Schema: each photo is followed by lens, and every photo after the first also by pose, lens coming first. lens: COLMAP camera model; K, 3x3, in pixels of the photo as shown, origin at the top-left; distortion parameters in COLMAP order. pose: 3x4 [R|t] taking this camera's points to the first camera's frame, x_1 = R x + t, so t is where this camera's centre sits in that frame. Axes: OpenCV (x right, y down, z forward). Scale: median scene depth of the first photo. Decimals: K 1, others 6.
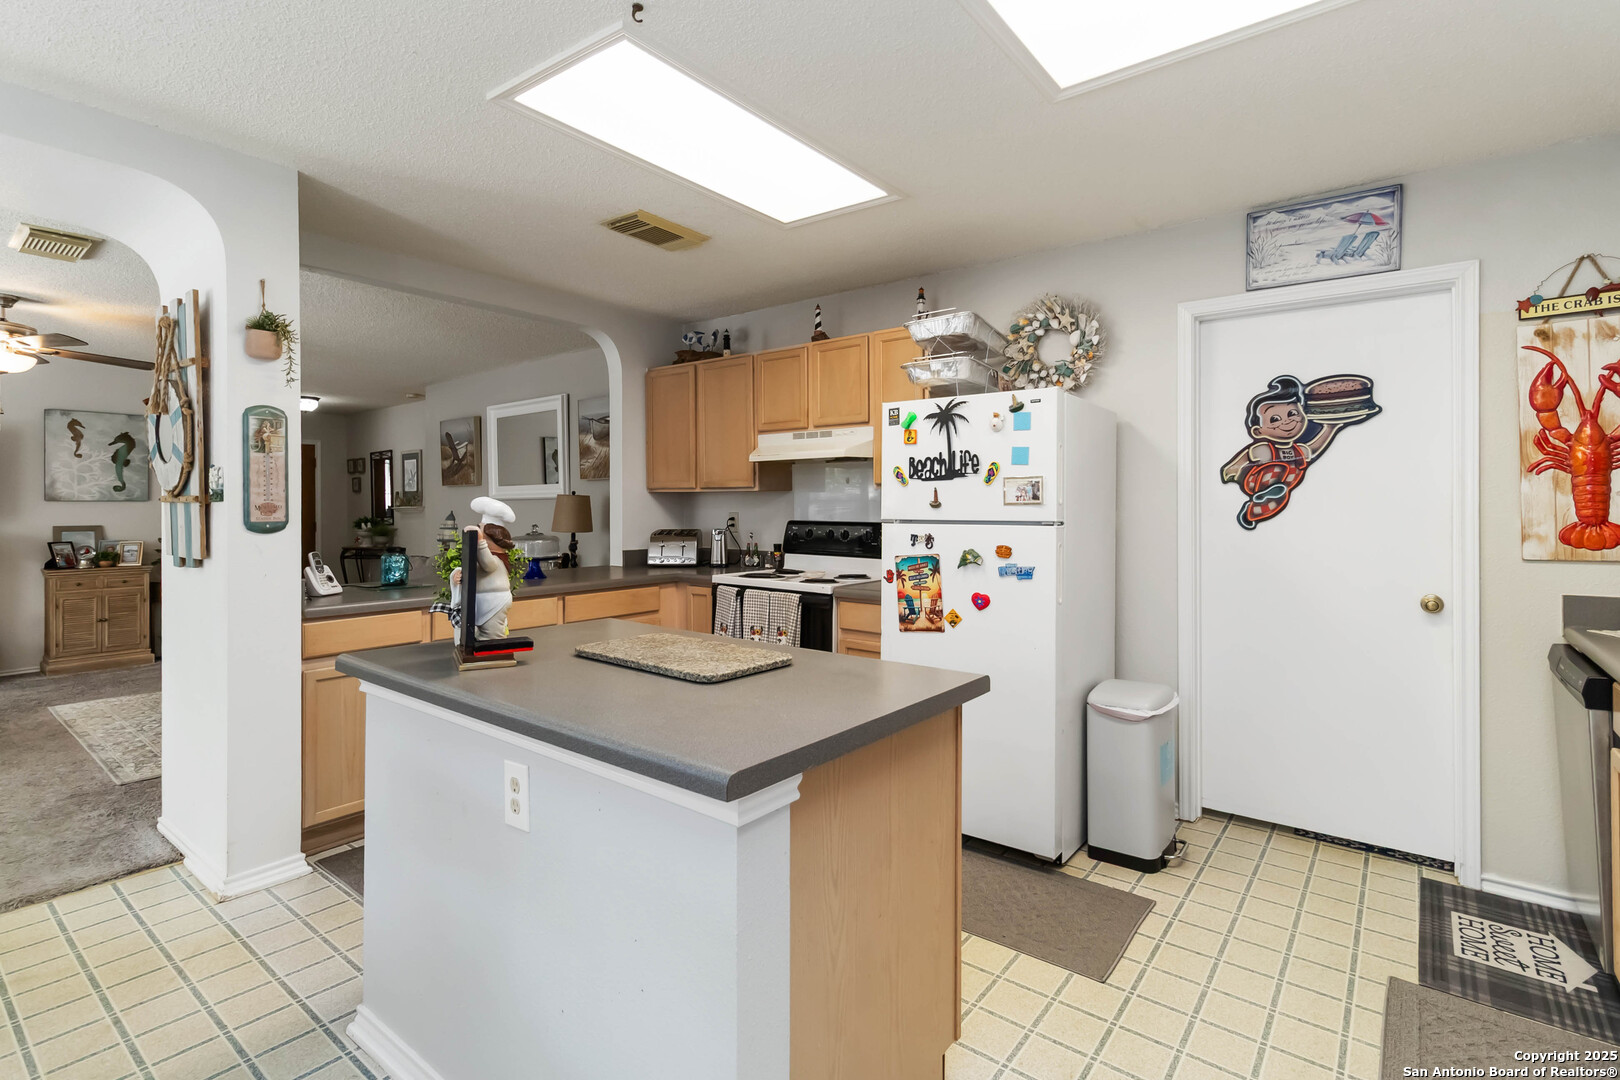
lens RADIAL K [[762.4, 0, 821.0], [0, 762.4, 506.5], [0, 0, 1]] dist [0.001162, 0.000028]
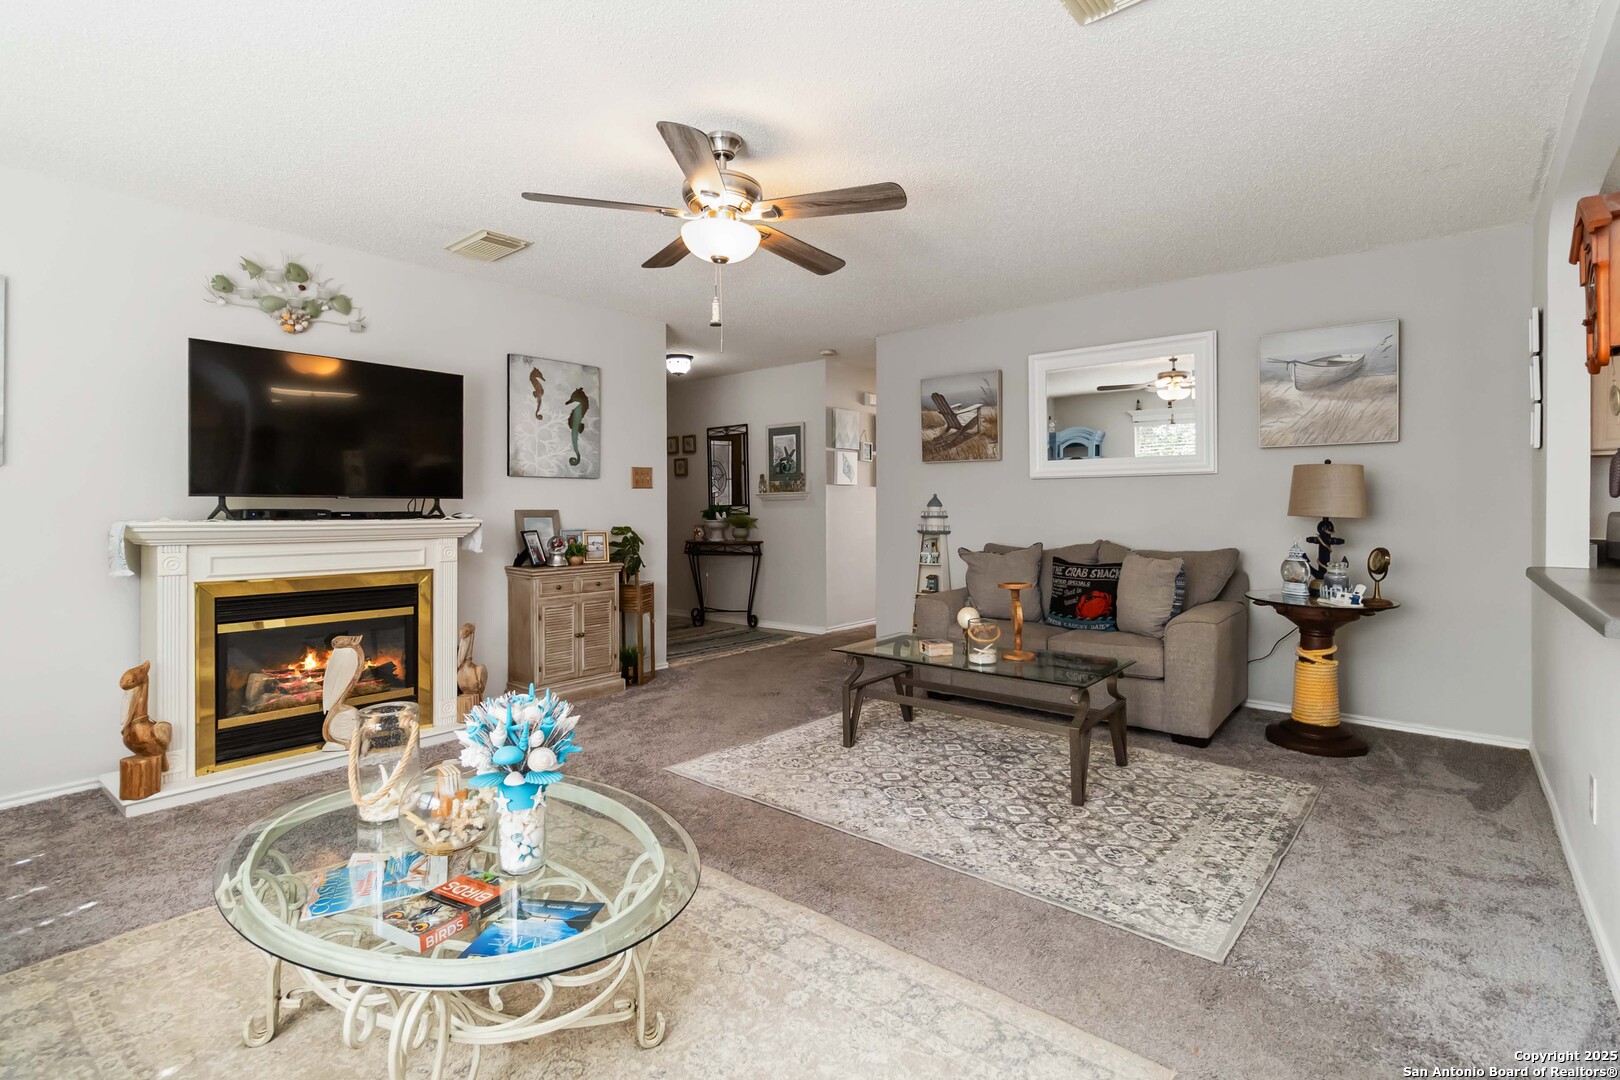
lens RADIAL K [[762.4, 0, 821.0], [0, 762.4, 506.5], [0, 0, 1]] dist [0.001162, 0.000028]
pose [[0.999695, 0.002673, -0.024561, -1.393889], [-0.002635, 0.999995, 0.001583, 0.041496], [0.024565, -0.001518, 0.999697, 0.521163]]
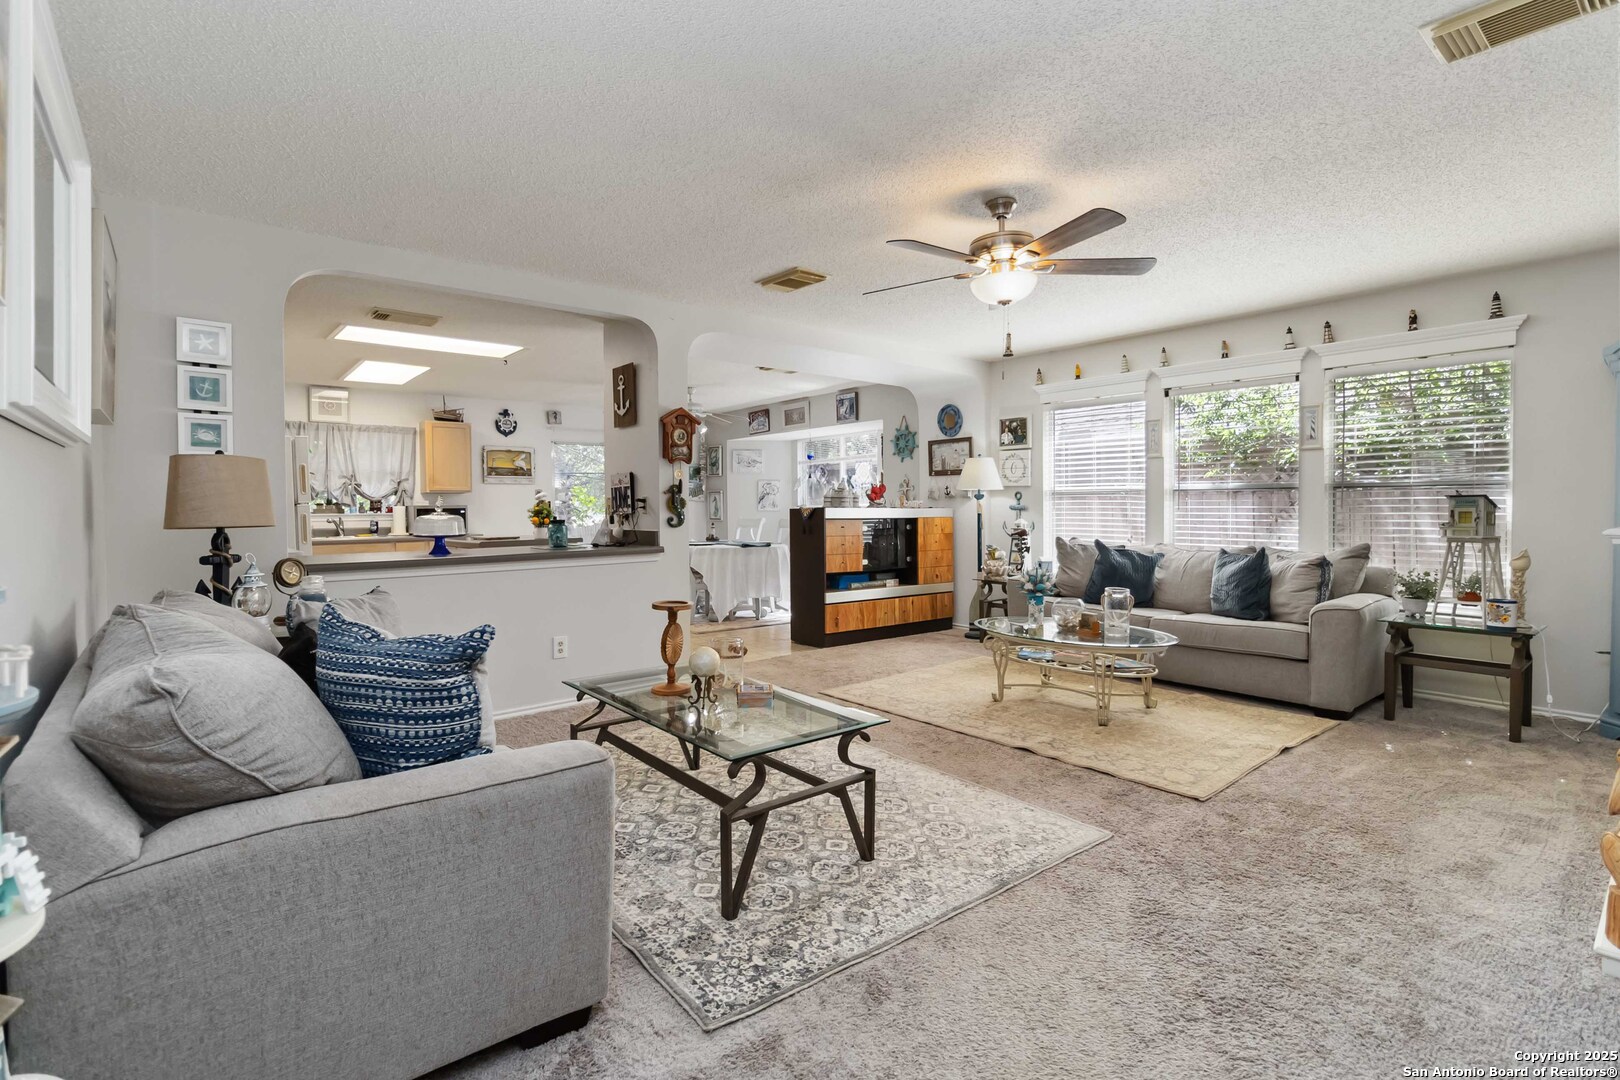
lens RADIAL K [[756.1, 0, 820.9], [0, 756.1, 526.2], [0, 0, 1]] dist [-0.001524, -0.000059]
pose [[-0.976493, 0.005227, 0.215486, -1.510138], [0.010948, 0.999618, 0.025365, 0.041766], [-0.215271, 0.027128, -0.976177, 2.554569]]
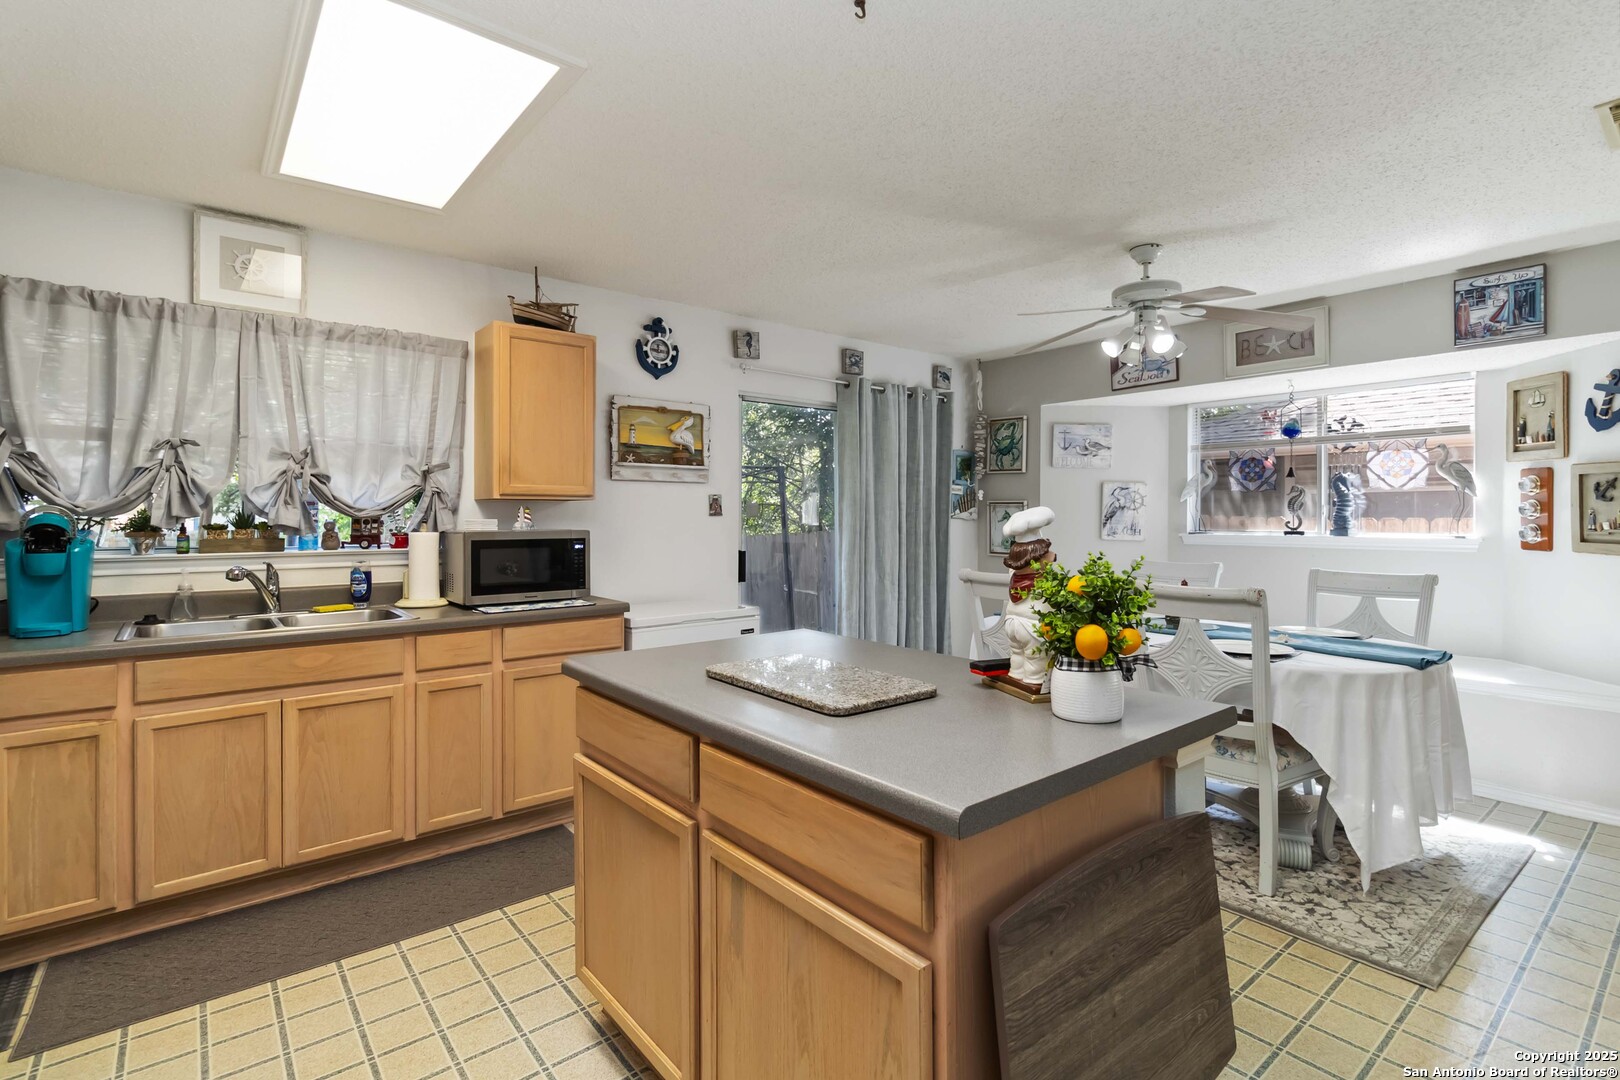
lens RADIAL K [[761.9, 0, 816.8], [0, 761.9, 518.4], [0, 0, 1]] dist [0.001900, 0.000027]
pose [[-0.974780, -0.001587, 0.223162, -0.236764], [-0.000681, 0.999991, 0.004139, -0.002529], [-0.223167, 0.003882, -0.974773, 1.167586]]
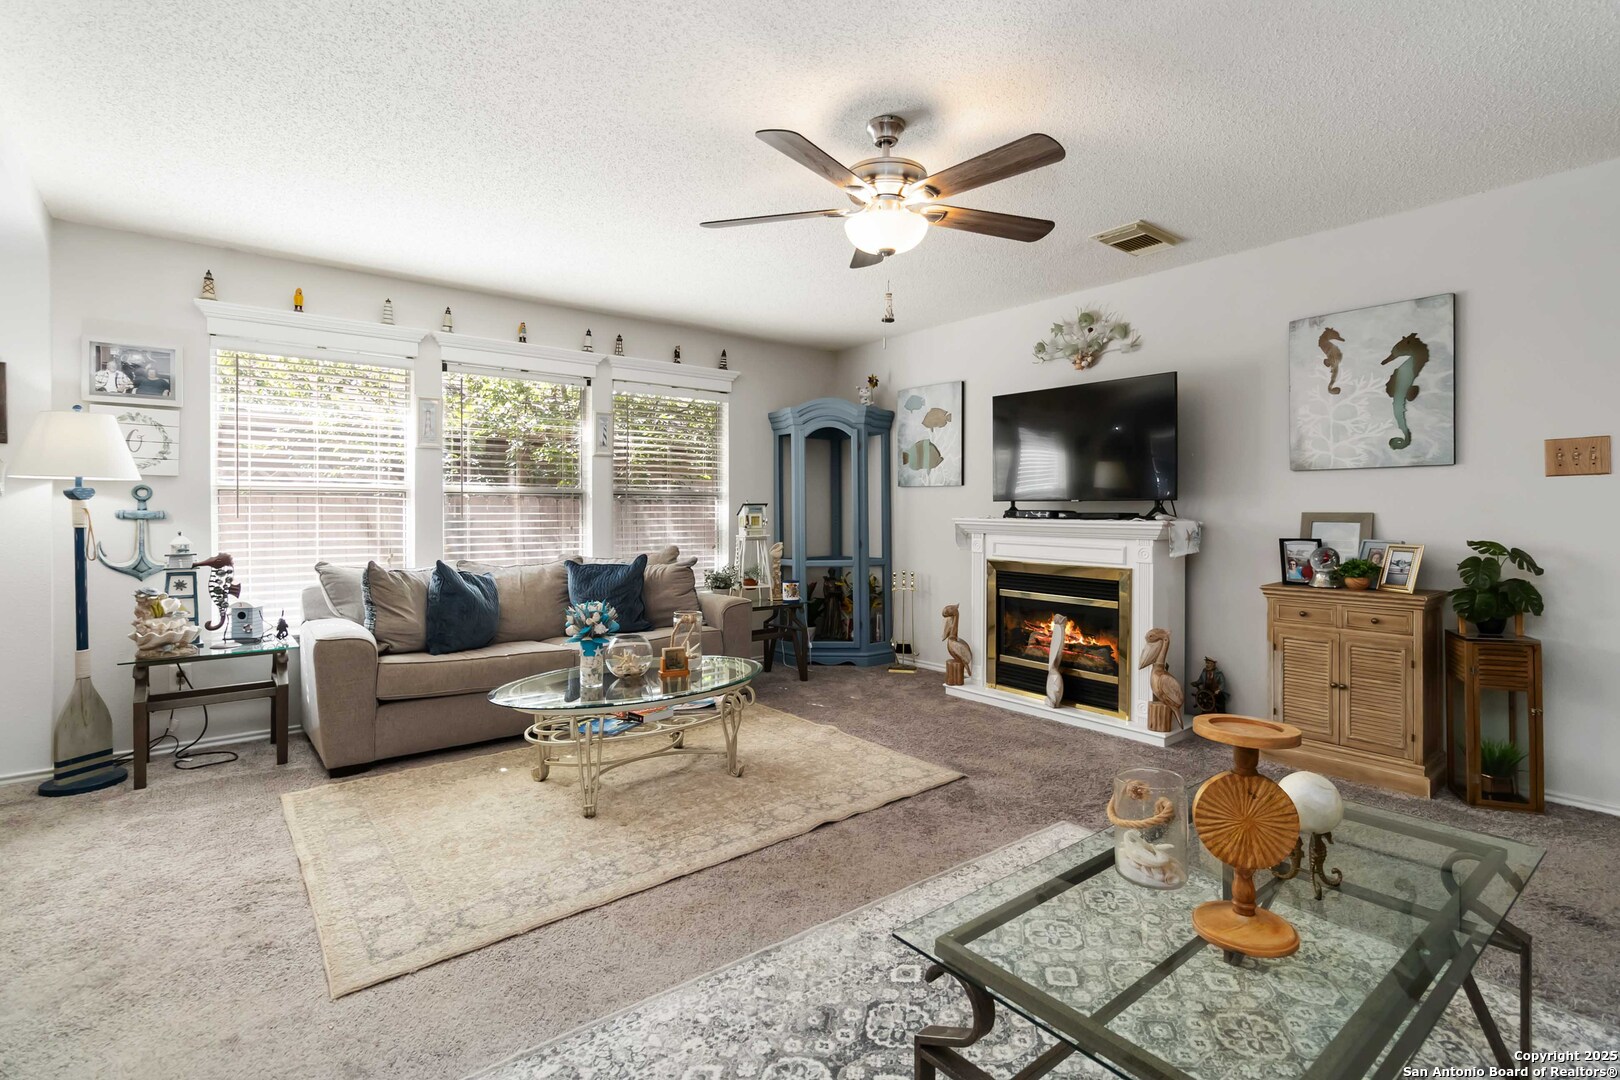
lens RADIAL K [[762.4, 0, 821.0], [0, 762.4, 506.5], [0, 0, 1]] dist [0.001162, 0.000028]
pose [[-0.224355, 0.002186, -0.974505, -0.671076], [0.004083, 0.999991, 0.001303, 0.038155], [0.974499, -0.003686, -0.224361, 1.549708]]
